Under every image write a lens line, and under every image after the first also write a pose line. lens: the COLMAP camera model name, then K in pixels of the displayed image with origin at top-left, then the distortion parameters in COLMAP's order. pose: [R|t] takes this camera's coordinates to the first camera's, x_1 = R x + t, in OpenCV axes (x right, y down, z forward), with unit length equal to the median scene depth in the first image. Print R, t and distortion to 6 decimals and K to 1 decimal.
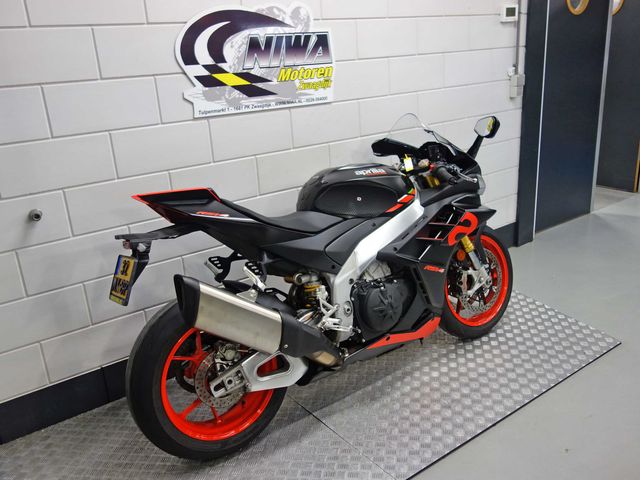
lens RADIAL K [[564.6, 0, 320.0], [0, 564.6, 240.0], [0, 0, 1]] dist [0.000394, 0.005415]
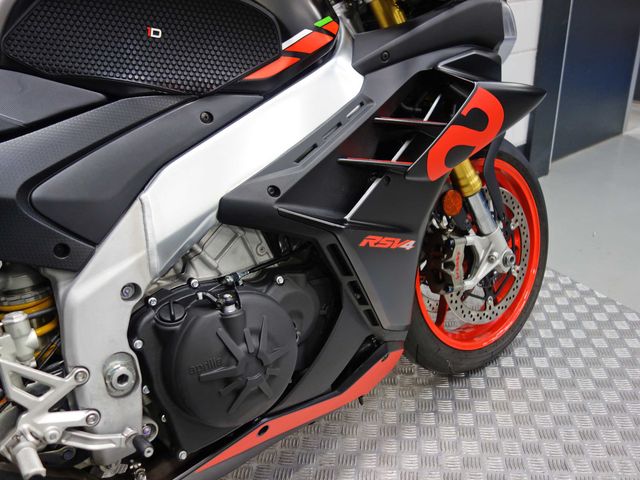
lens RADIAL K [[564.6, 0, 320.0], [0, 564.6, 240.0], [0, 0, 1]] dist [0.000394, 0.005415]
pose [[0.998272, -0.007884, 0.058238, 0.134216], [0.001406, 0.993882, 0.110439, 0.007871], [-0.058752, -0.110166, 0.992175, 0.627421]]
